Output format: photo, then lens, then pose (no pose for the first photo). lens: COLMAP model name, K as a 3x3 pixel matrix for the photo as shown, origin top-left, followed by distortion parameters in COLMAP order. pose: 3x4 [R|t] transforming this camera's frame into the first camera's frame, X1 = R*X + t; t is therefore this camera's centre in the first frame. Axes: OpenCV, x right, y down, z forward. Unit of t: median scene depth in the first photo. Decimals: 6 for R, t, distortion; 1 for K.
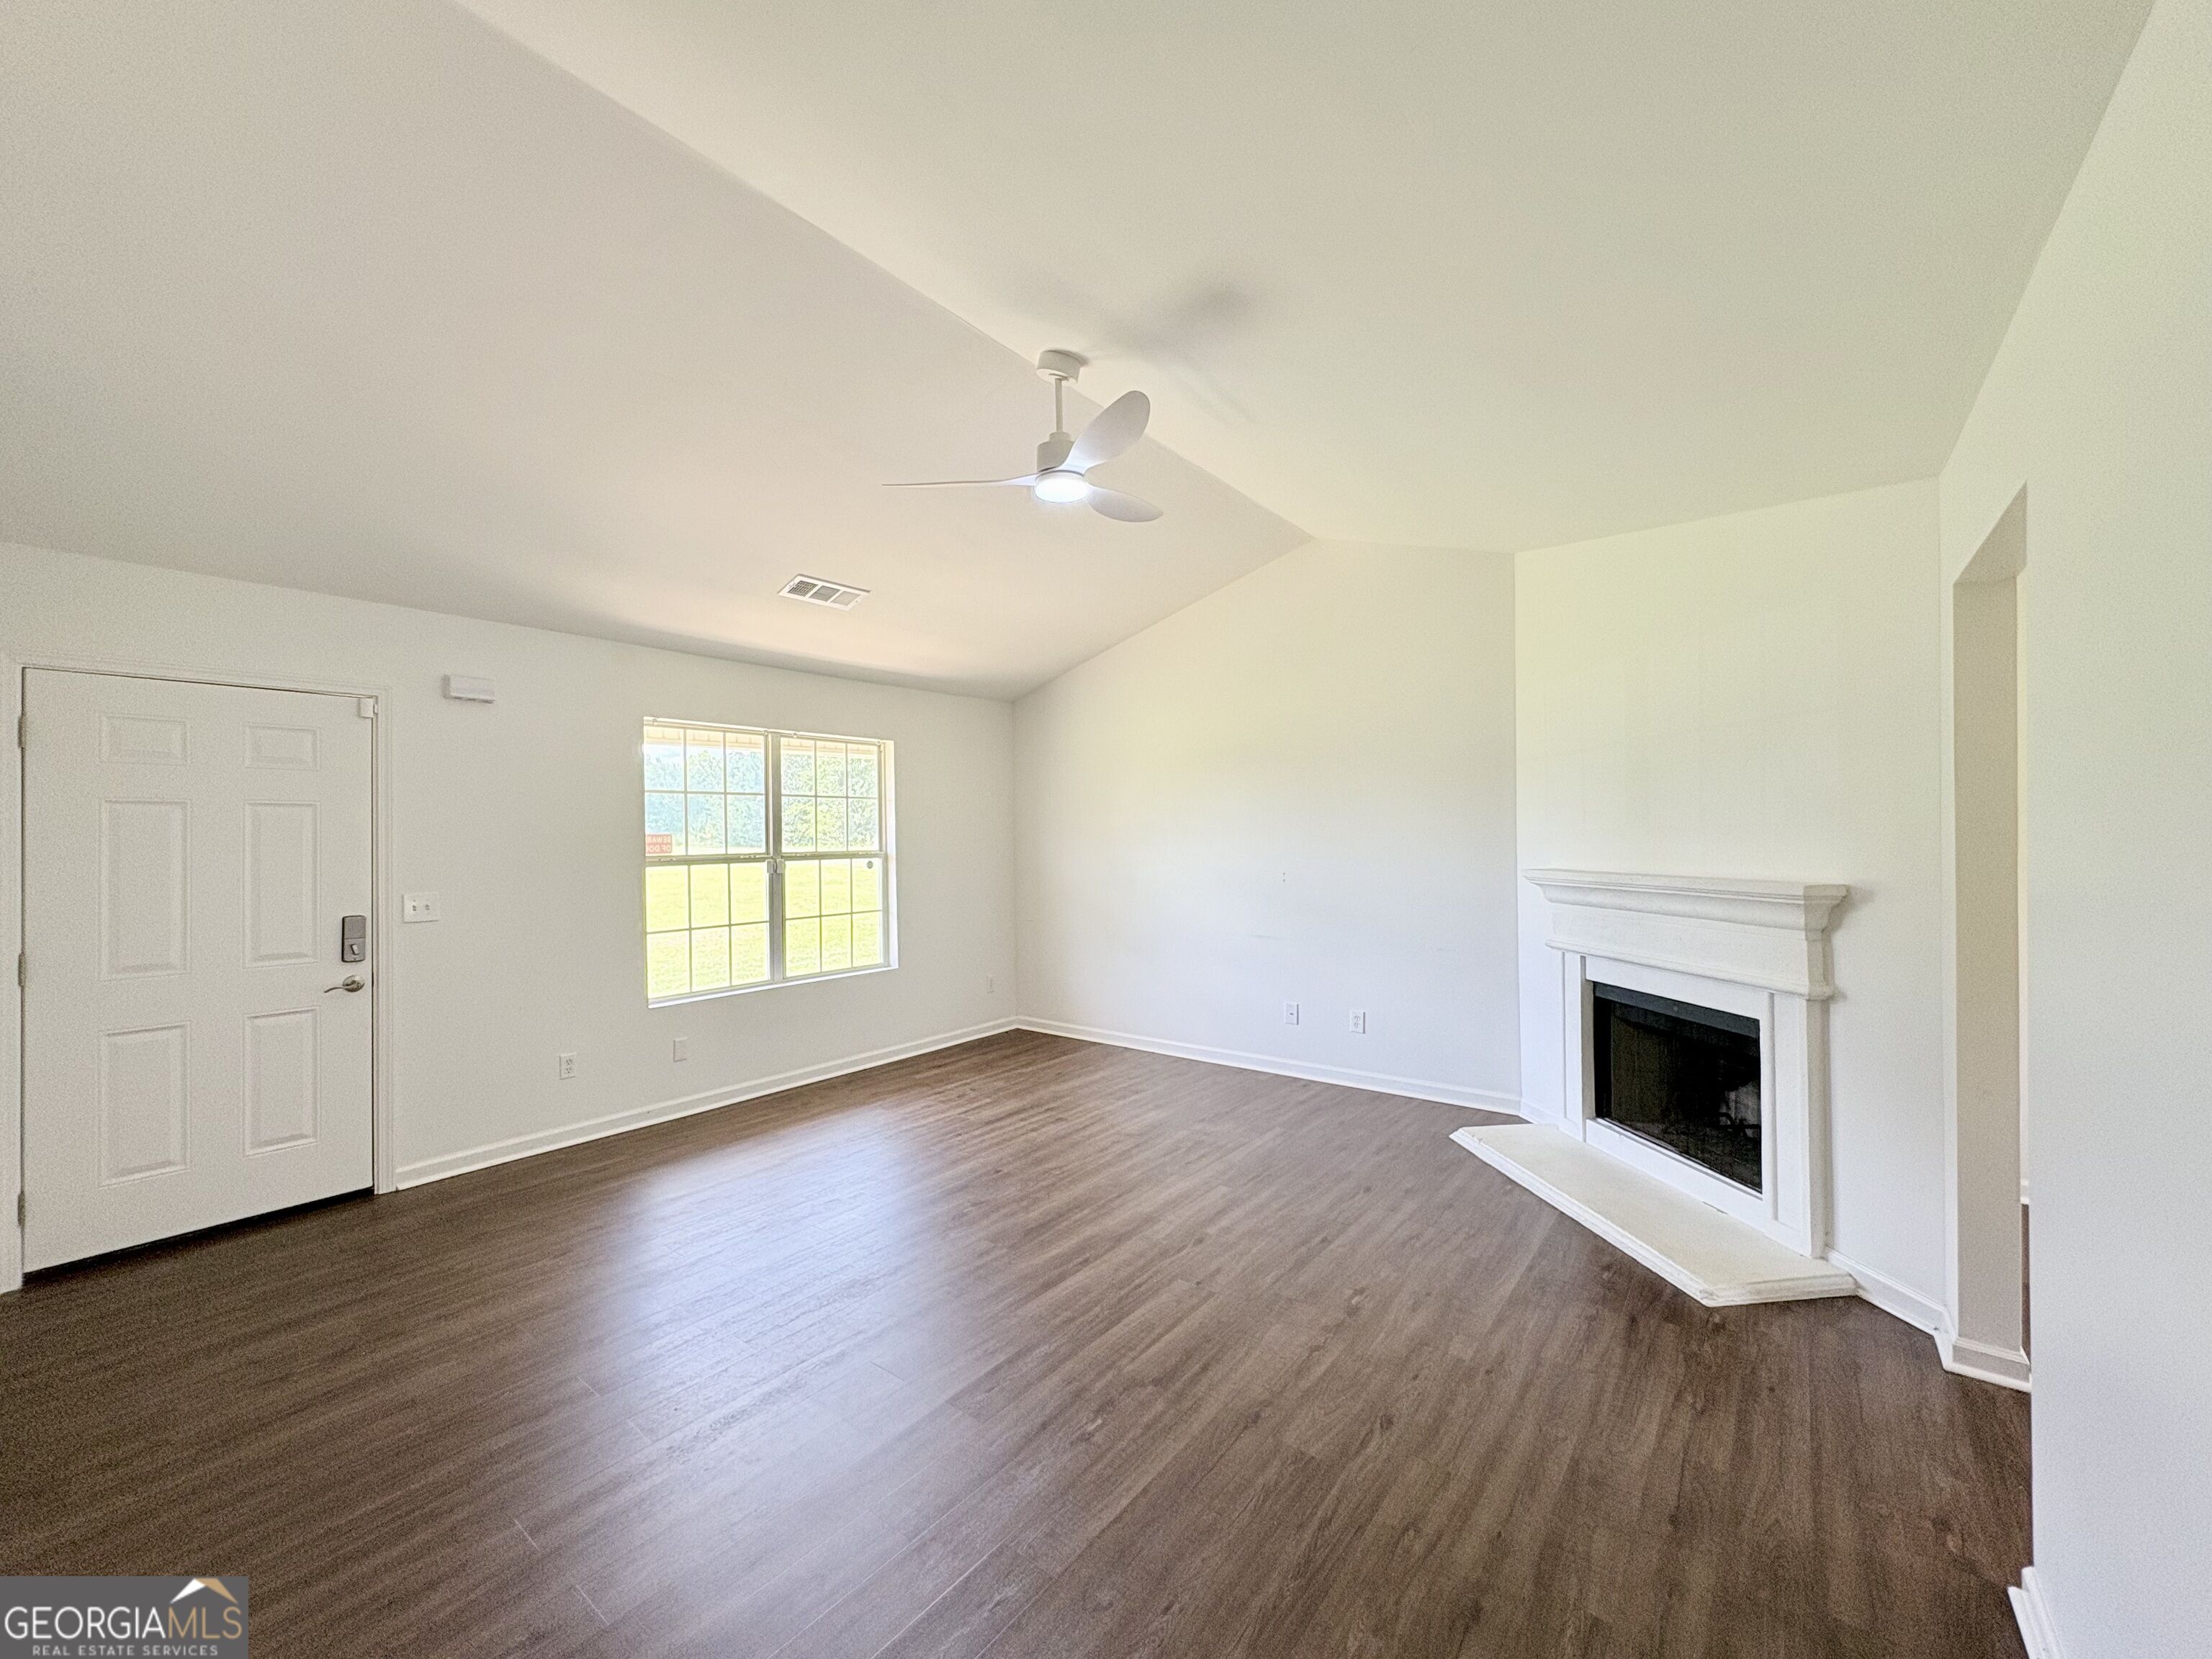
lens RADIAL K [[884.5, 0, 1106.0], [0, 884.5, 829.5], [0, 0, 1]] dist [0.000643, 0.000059]
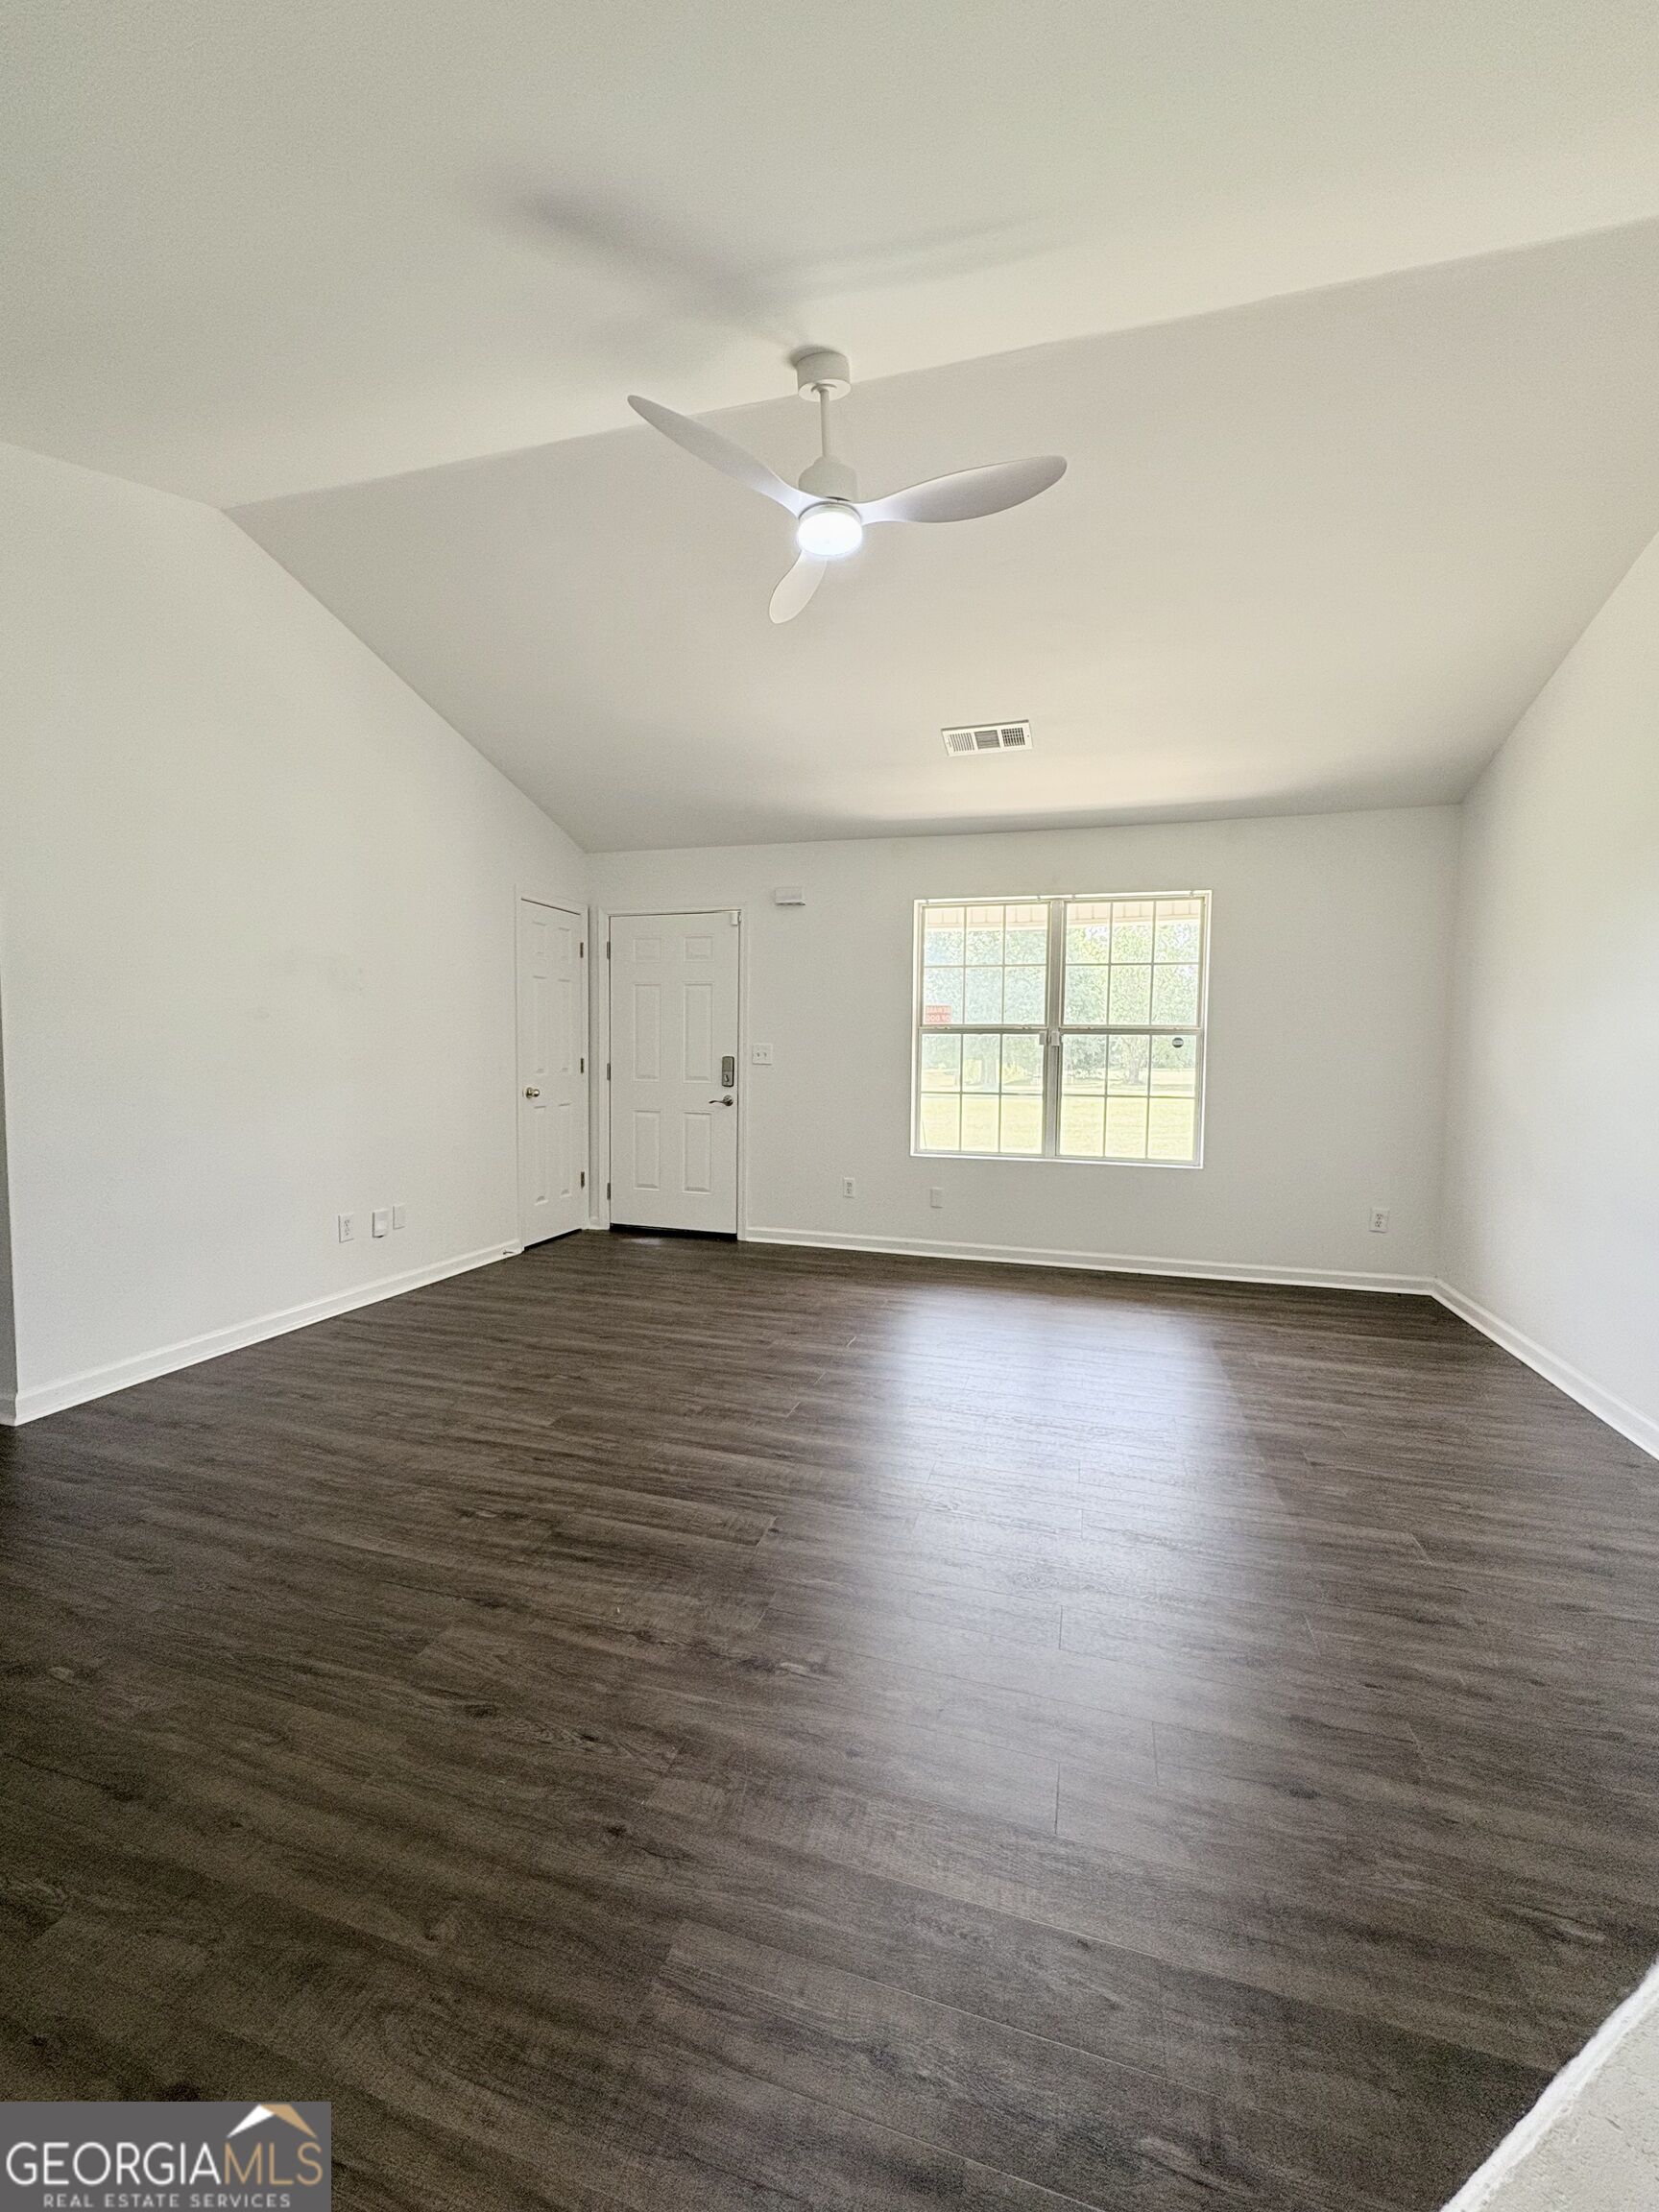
lens RADIAL K [[880.0, 0, 827.3], [0, 880.0, 1112.5], [0, 0, 1]] dist [0.000979, -0.000420]
pose [[0.359287, 0.081857, -0.929630, 0.559711], [-0.013816, 0.996503, 0.082405, 0.058075], [0.933125, -0.016763, 0.359161, 0.535342]]
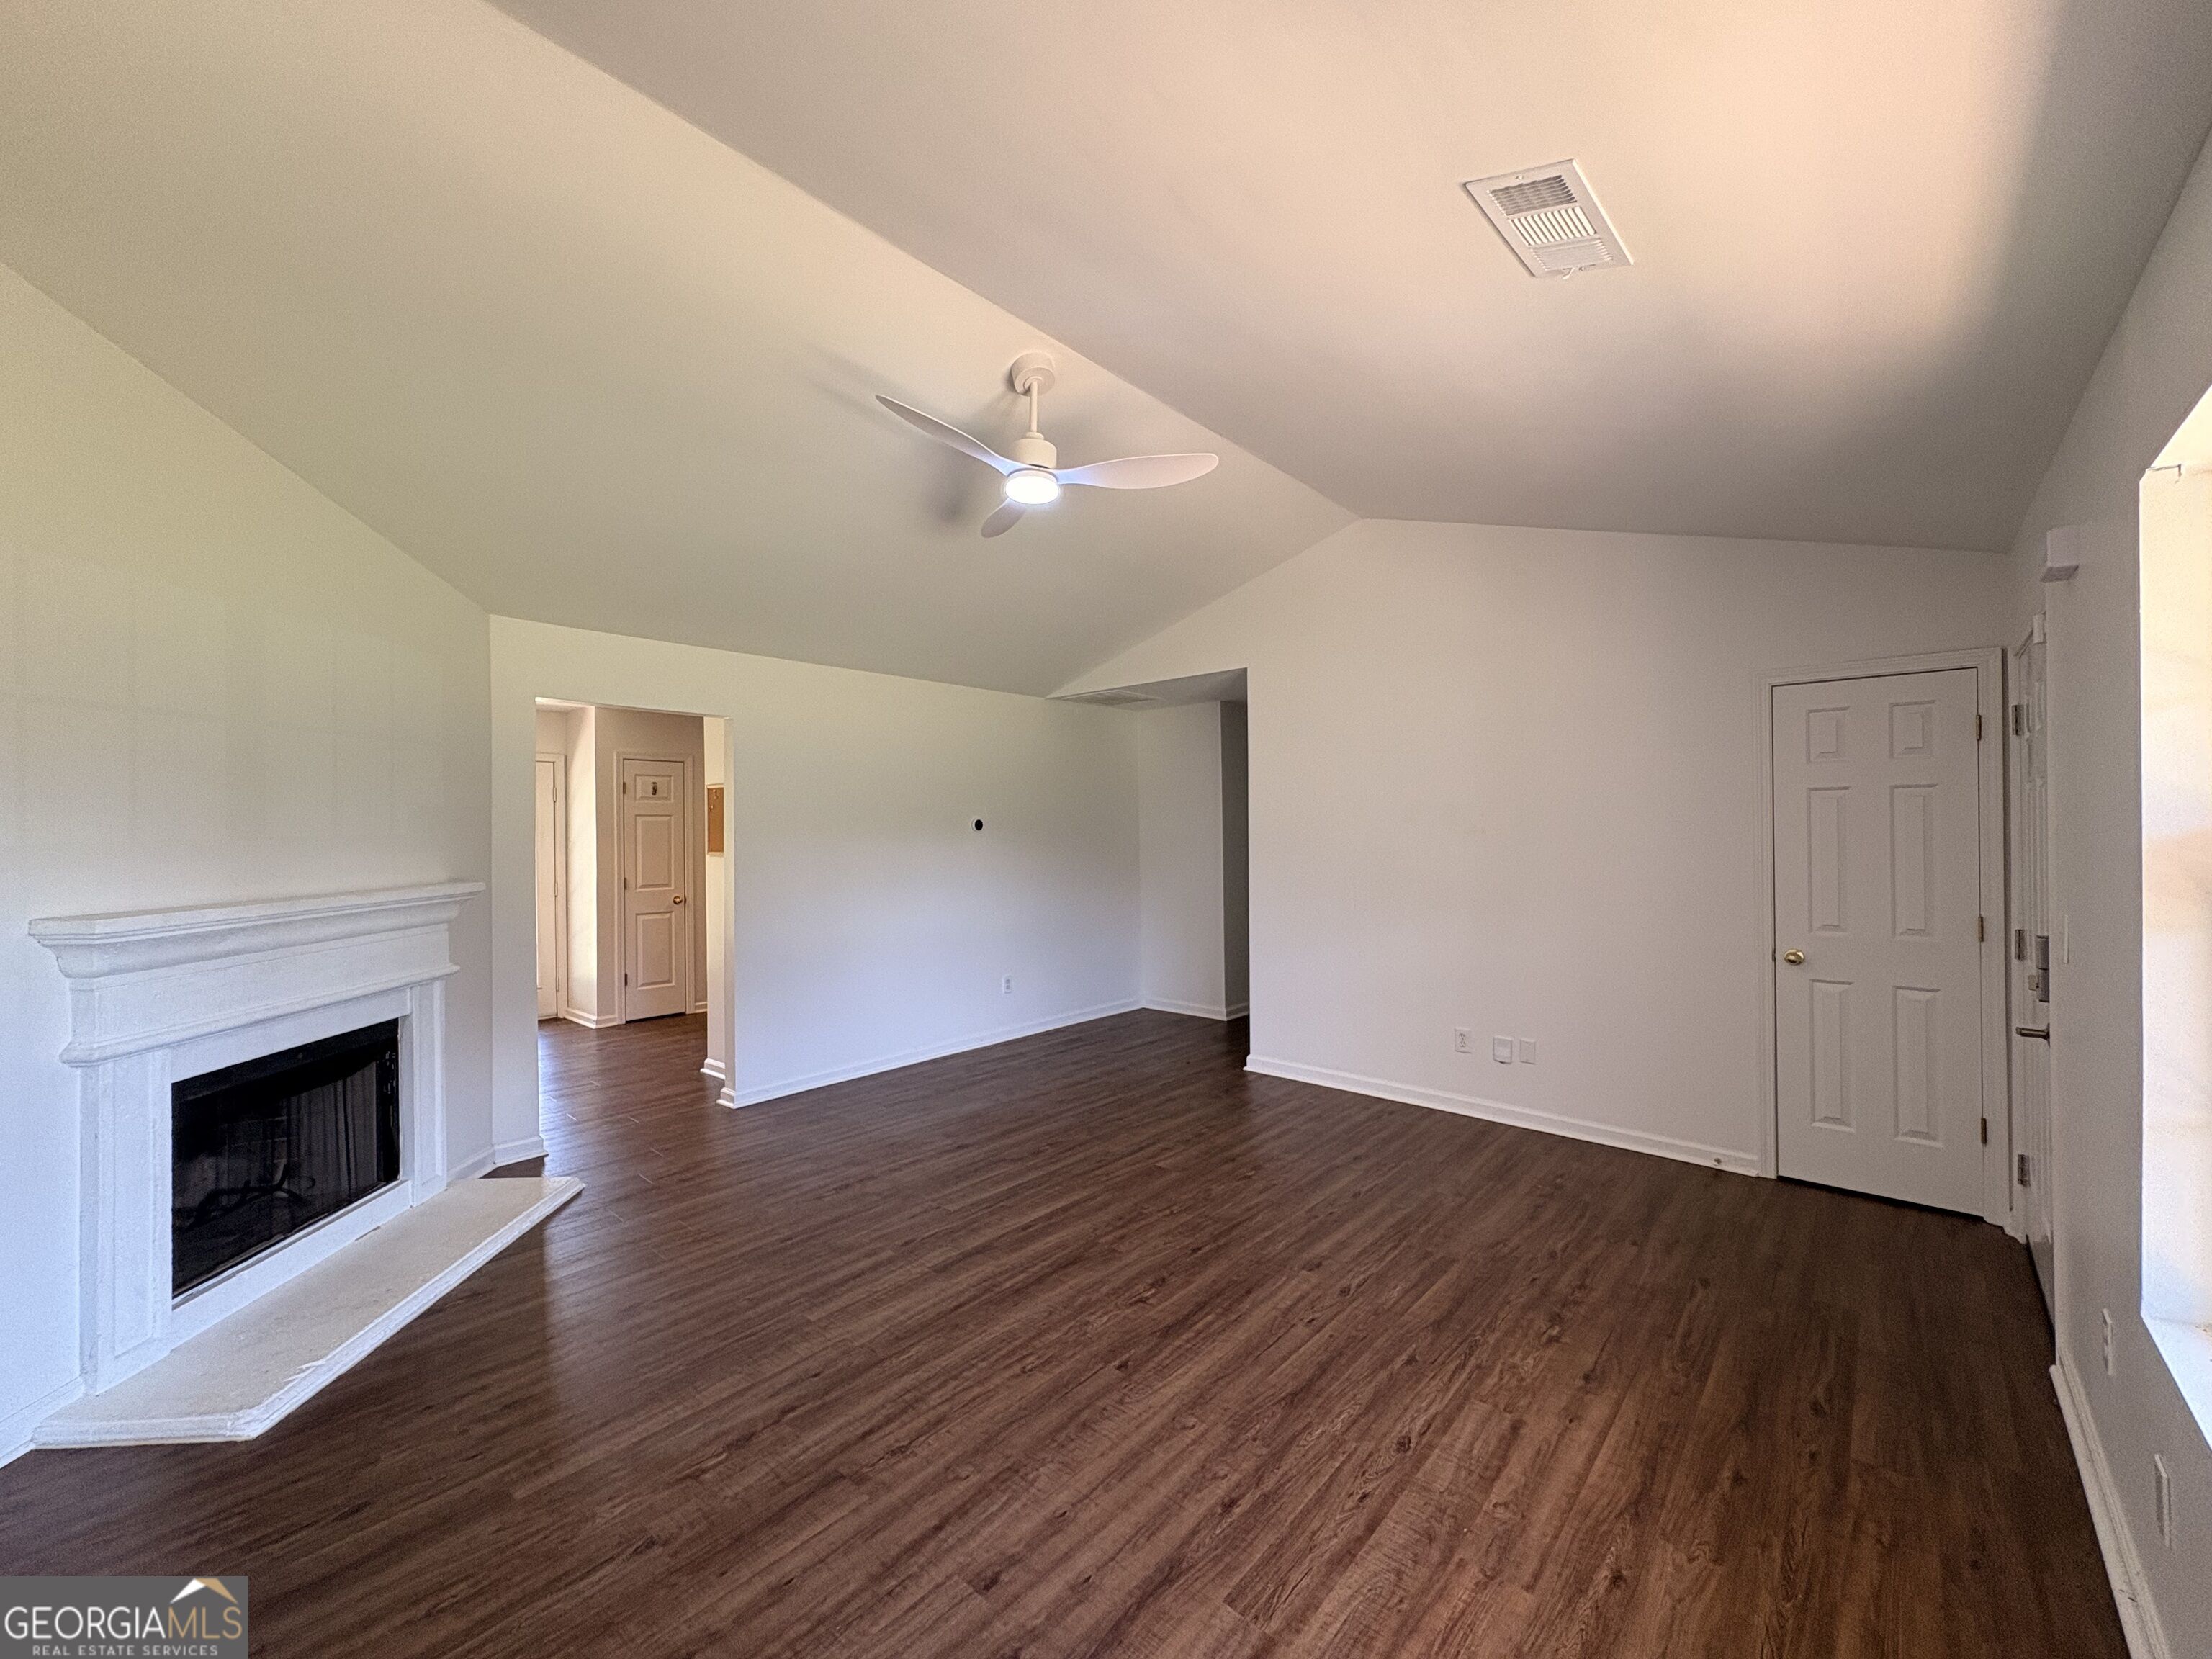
lens RADIAL K [[880.0, 0, 1111.2], [0, 880.0, 824.0], [0, 0, 1]] dist [0.000979, -0.000420]
pose [[-0.997949, 0.017839, 0.061470, -0.148023], [0.017101, 0.999775, -0.012514, 0.006210], [-0.061680, -0.011437, -0.998030, 1.516845]]
